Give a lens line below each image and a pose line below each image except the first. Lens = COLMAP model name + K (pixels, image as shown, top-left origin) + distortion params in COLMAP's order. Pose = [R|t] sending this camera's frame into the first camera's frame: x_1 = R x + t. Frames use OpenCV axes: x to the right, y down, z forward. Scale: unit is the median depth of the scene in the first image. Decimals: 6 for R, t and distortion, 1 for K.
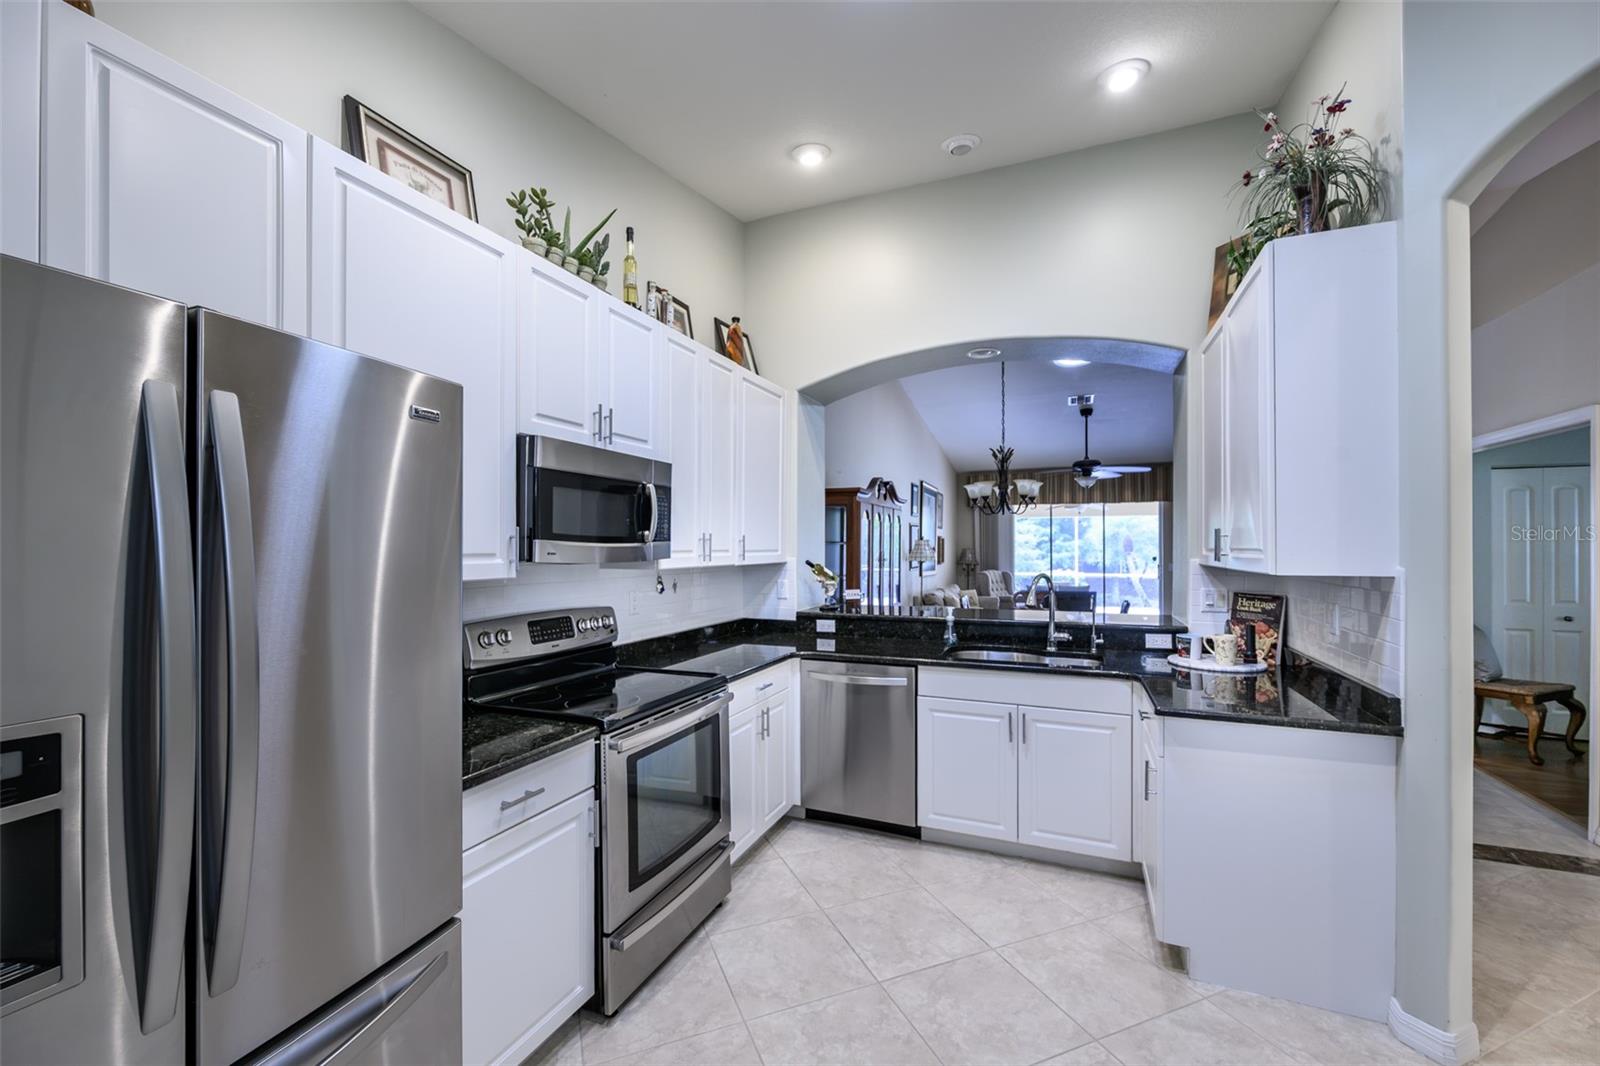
lens RADIAL K [[636.7, 0, 798.3], [0, 636.7, 546.2], [0, 0, 1]] dist [-0.008482, -0.000042]
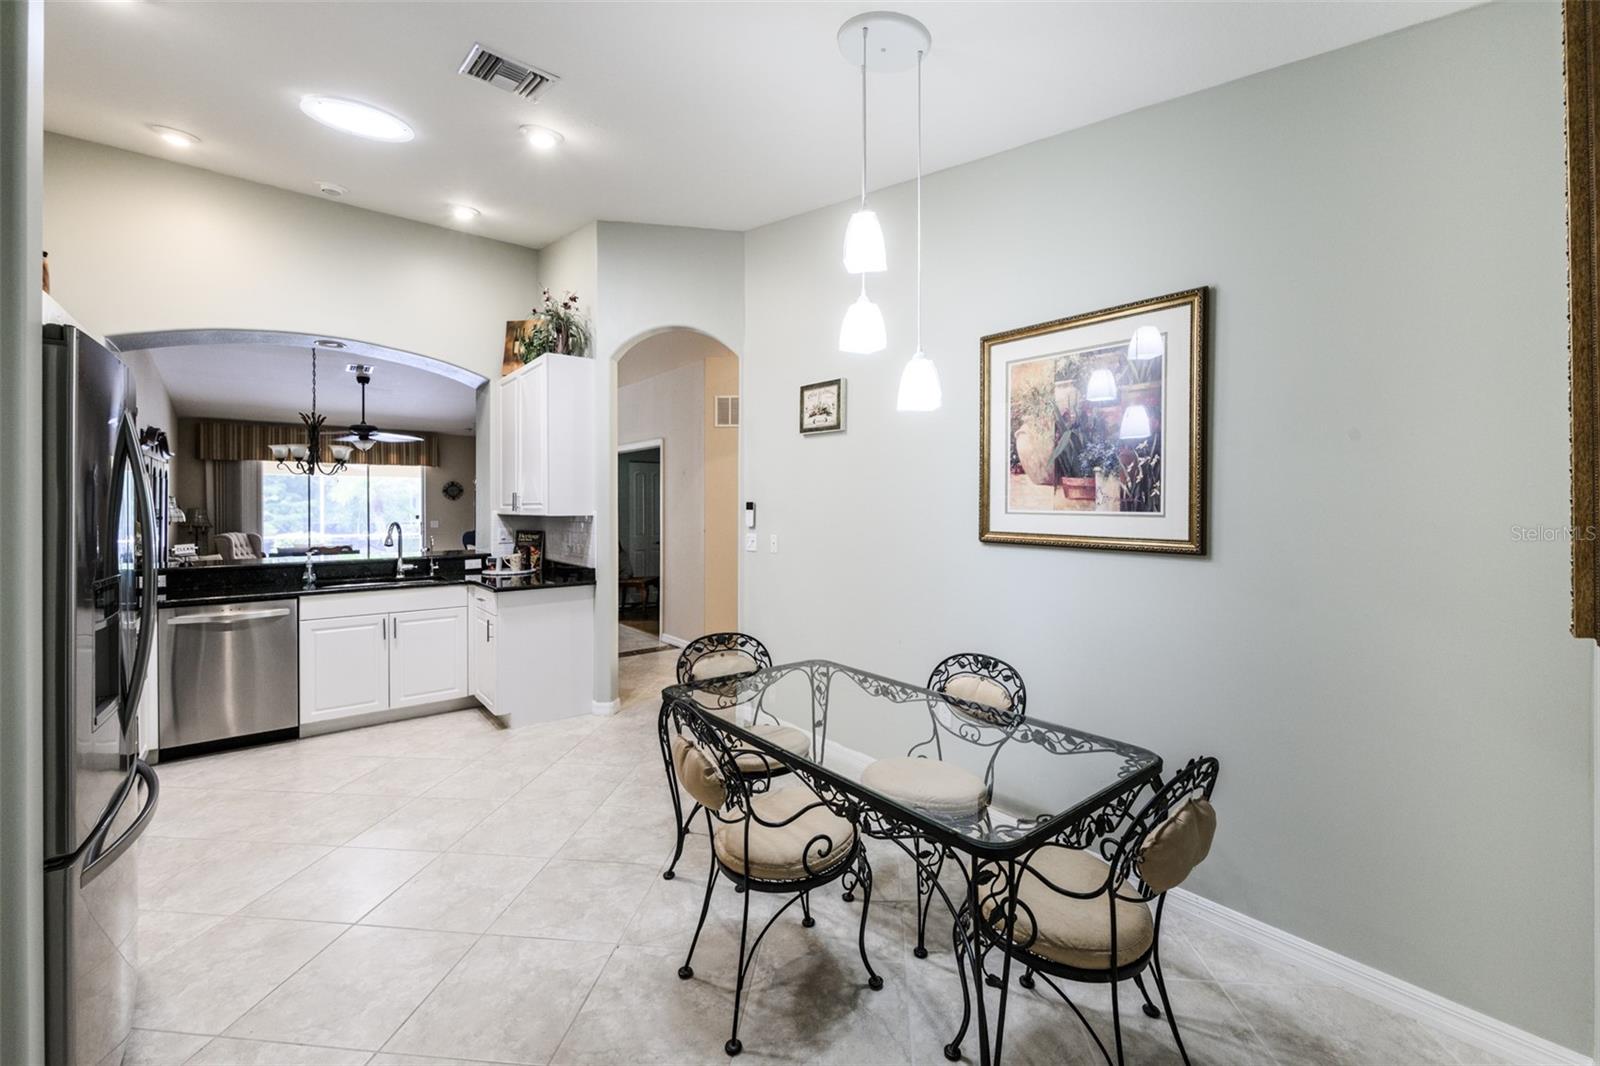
lens RADIAL K [[651.7, 0, 807.5], [0, 651.7, 507.1], [0, 0, 1]] dist [-0.001889, -0.000249]
pose [[0.461737, 0.000727, 0.887017, -0.507558], [0.000248, 1.000000, -0.000948, 0.013033], [-0.887017, 0.000657, 0.461736, -0.499711]]
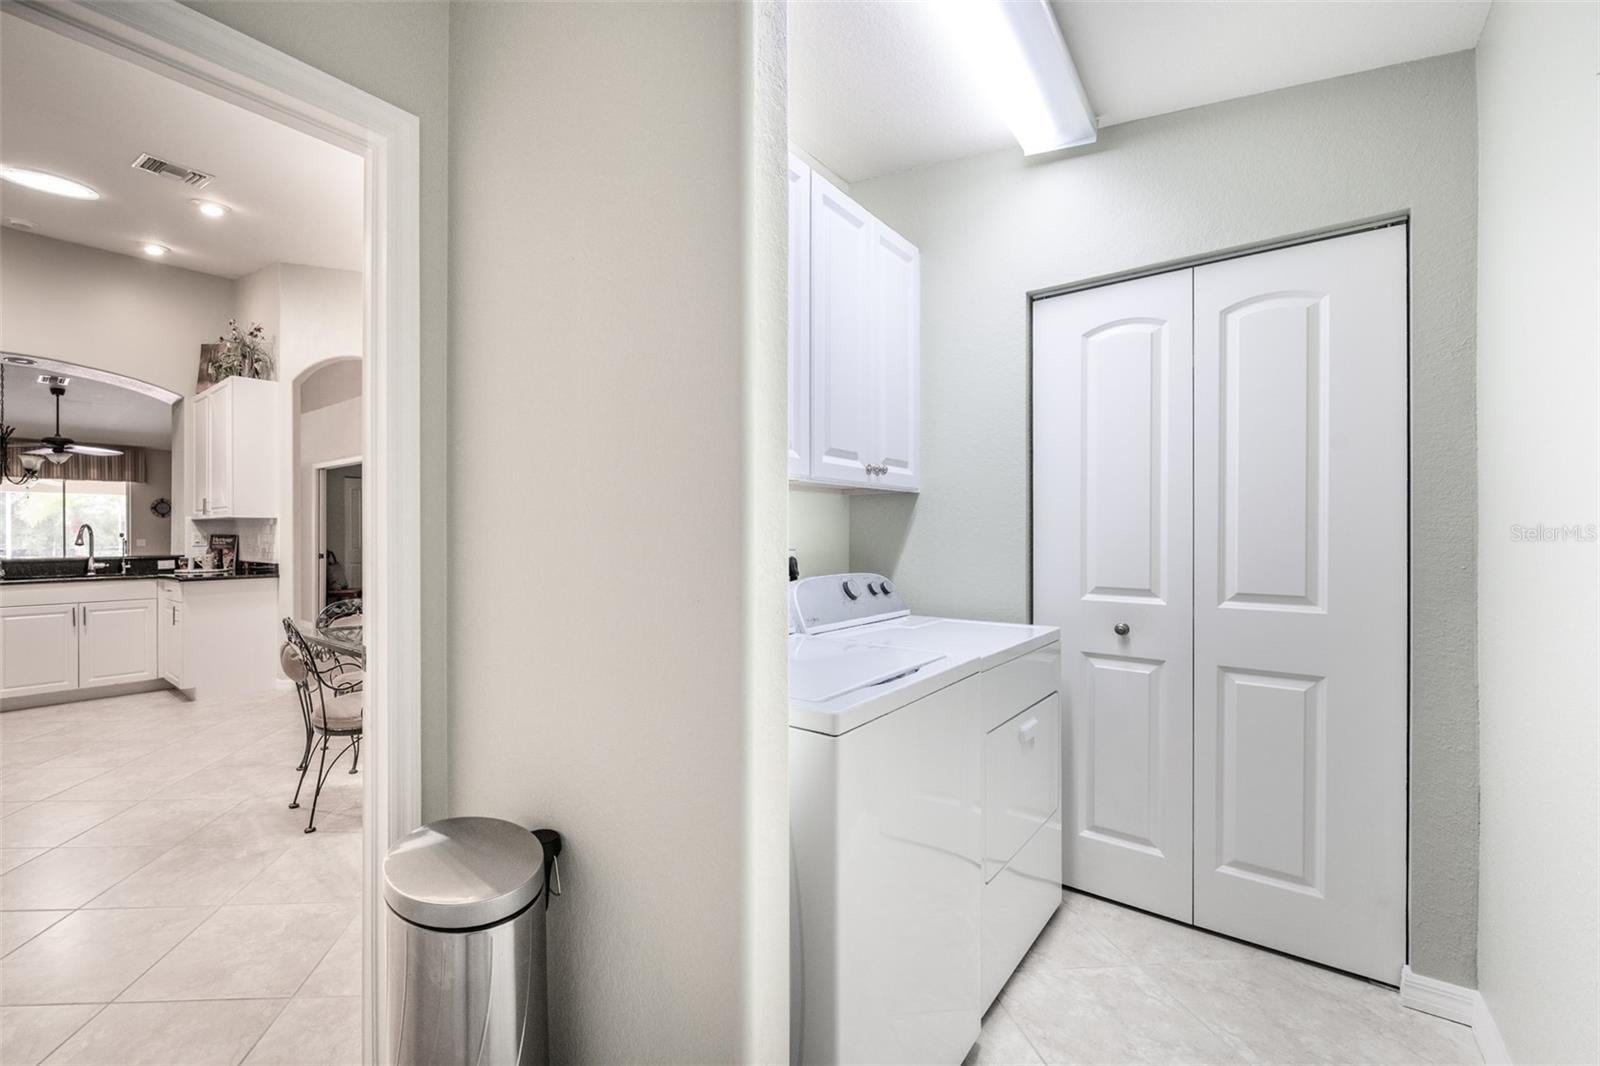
lens RADIAL K [[678.6, 0, 688.3], [0, 678.6, 533.3], [0, 0, 1]] dist [-0.023688, 0.009999]
pose [[0.321029, 0.003097, 0.947064, -0.746001], [0.001017, 0.999993, -0.003615, 0.079584], [-0.947069, 0.002124, 0.321023, -0.978801]]
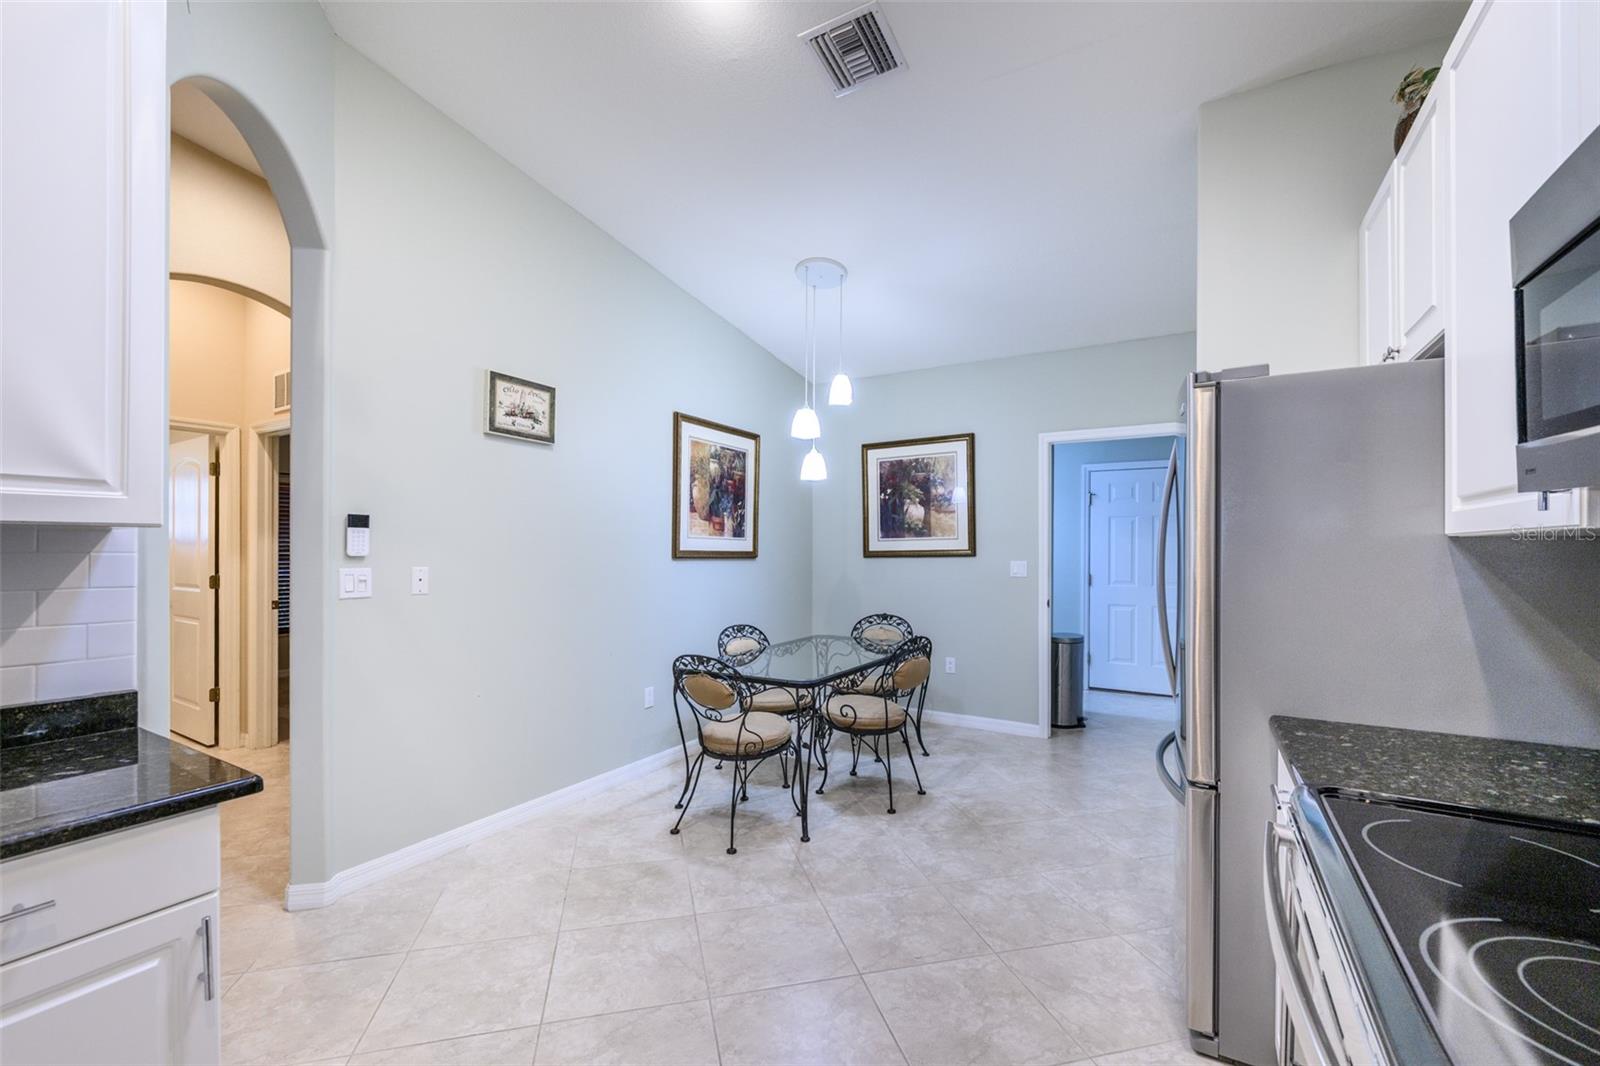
lens RADIAL K [[671.4, 0, 797.8], [0, 671.4, 548.9], [0, 0, 1]] dist [-0.000838, -0.000064]
pose [[-0.990642, 0.000435, 0.136484, 0.029275], [0.000412, 1.000000, -0.000197, 0.045674], [-0.136484, -0.000139, -0.990642, 1.067614]]
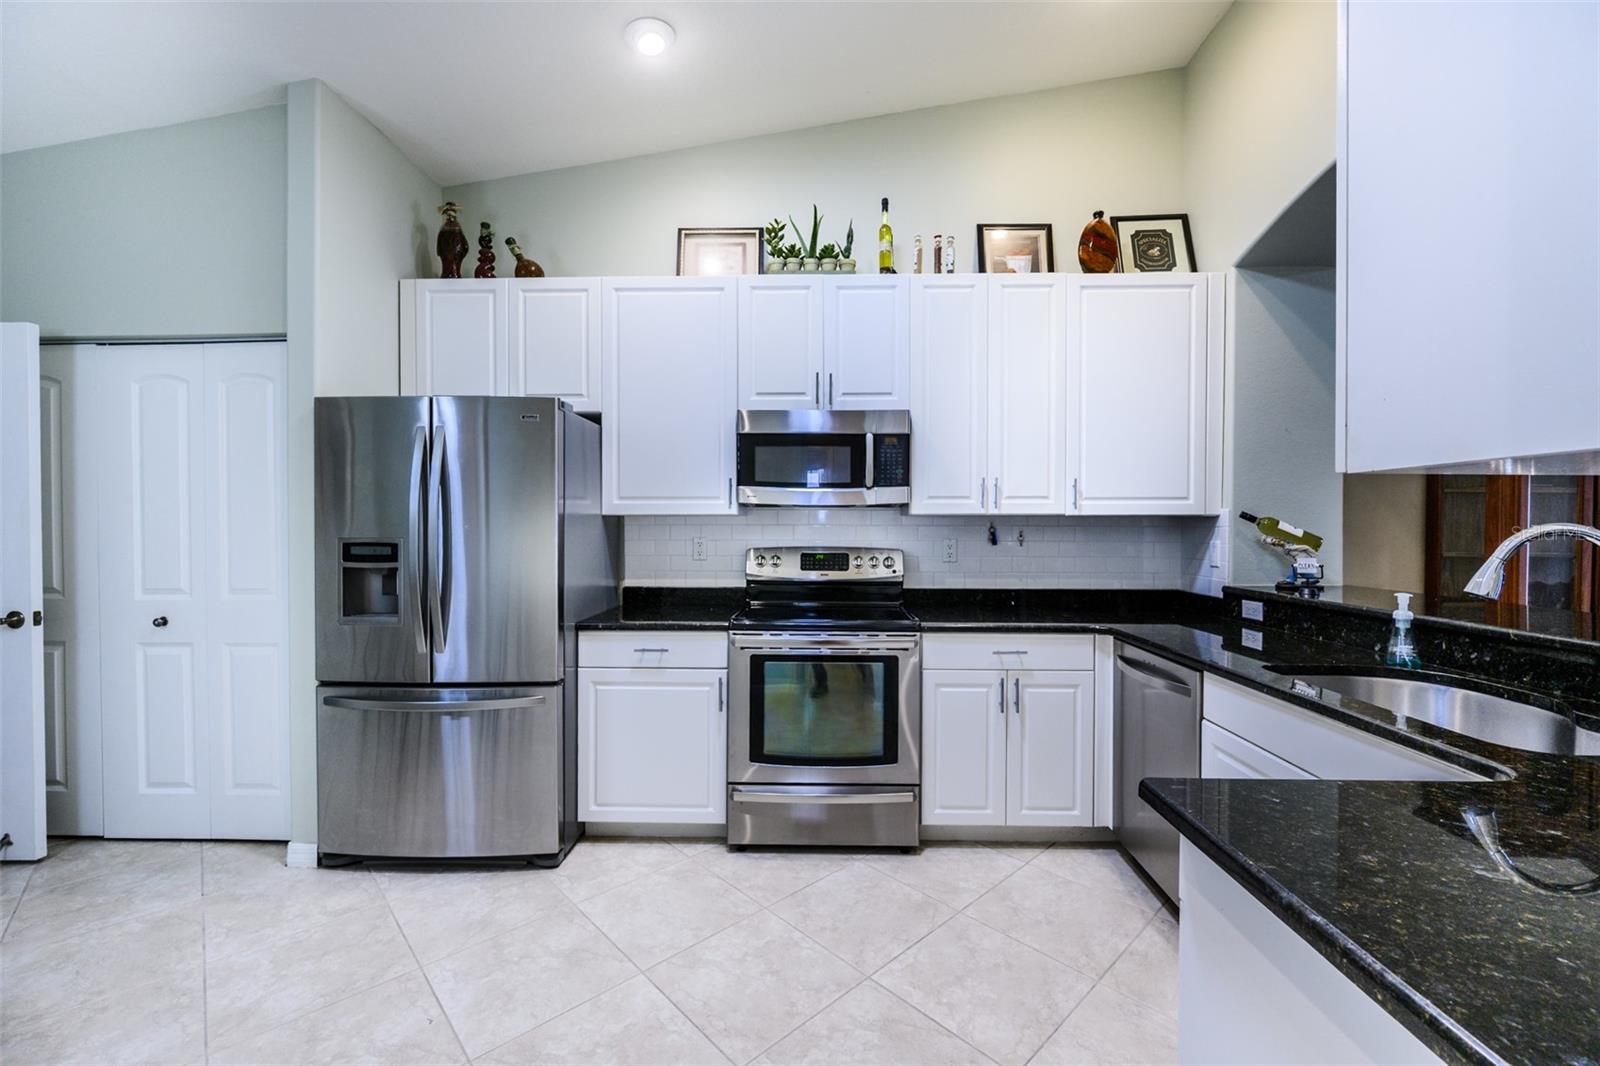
lens RADIAL K [[647.7, 0, 812.8], [0, 647.7, 529.9], [0, 0, 1]] dist [-0.002431, -0.000281]
pose [[0.372547, 0.010256, -0.927957, 0.652777], [-0.002075, 0.999946, 0.010218, 0.047721], [0.928011, -0.001882, 0.372548, 0.428949]]
